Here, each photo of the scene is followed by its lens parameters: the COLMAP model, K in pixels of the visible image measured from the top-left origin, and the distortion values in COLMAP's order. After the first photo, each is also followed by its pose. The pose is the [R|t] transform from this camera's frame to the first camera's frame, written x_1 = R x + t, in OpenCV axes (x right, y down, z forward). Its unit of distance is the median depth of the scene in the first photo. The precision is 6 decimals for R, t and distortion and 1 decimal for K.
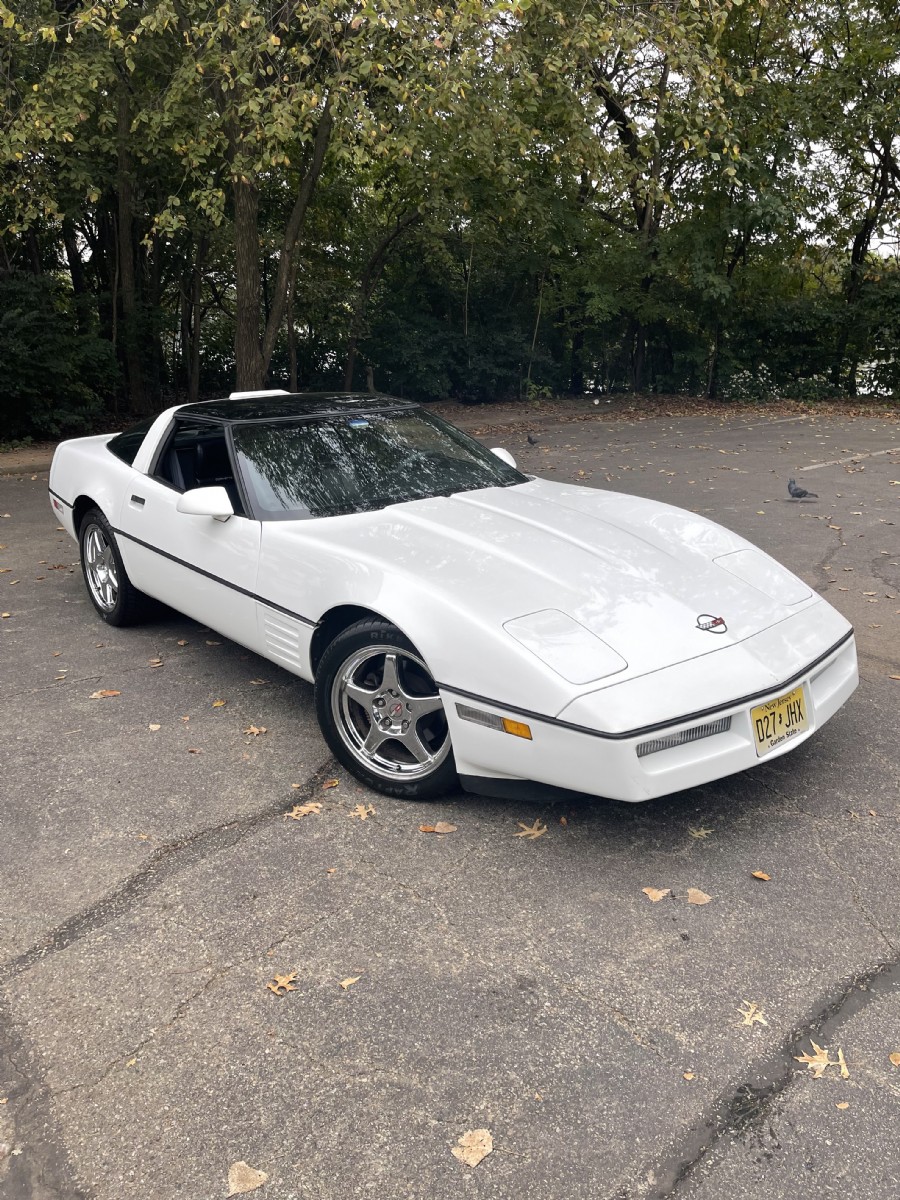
lens RADIAL K [[928.1, 0, 450.0], [0, 928.1, 600.0], [0, 0, 1]] dist [0.029121, -0.001471]
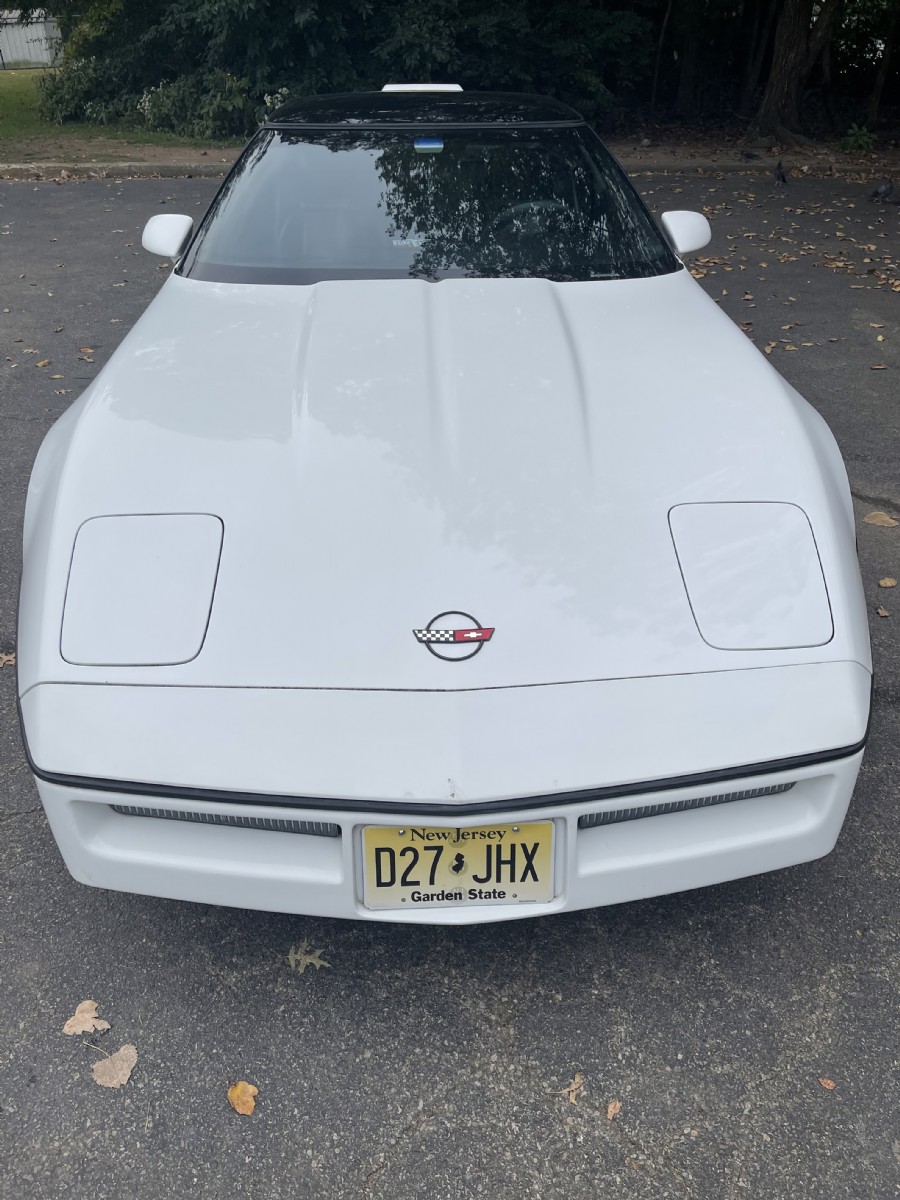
lens RADIAL K [[928.1, 0, 450.0], [0, 928.1, 600.0], [0, 0, 1]] dist [0.029121, -0.001471]
pose [[0.792366, 0.354162, -0.496716, 0.505088], [-0.205413, 0.921572, 0.329411, -0.153827], [0.574424, -0.158982, 0.802971, 0.566787]]
